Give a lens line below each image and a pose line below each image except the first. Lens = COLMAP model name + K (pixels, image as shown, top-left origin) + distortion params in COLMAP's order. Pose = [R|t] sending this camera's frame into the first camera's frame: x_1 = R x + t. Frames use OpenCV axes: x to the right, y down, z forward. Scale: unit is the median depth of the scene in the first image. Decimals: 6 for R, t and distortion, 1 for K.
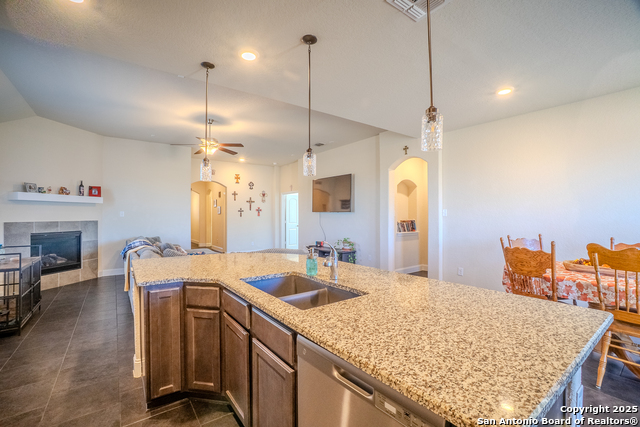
lens RADIAL K [[279.0, 0, 300.9], [0, 279.0, 213.9], [0, 0, 1]] dist [0.000044, 0.000465]
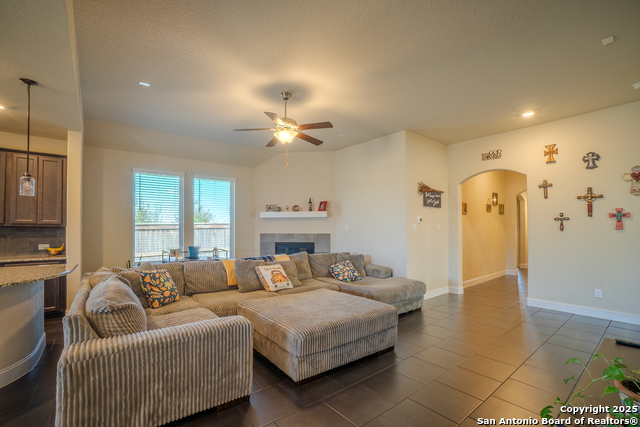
lens RADIAL K [[286.6, 0, 327.2], [0, 286.6, 227.3], [0, 0, 1]] dist [-0.068764, 0.027462]
pose [[0.096984, -0.005264, -0.995272, 0.357245], [0.004946, 0.999976, -0.004807, 0.005954], [0.995274, -0.004457, 0.097008, 0.935312]]
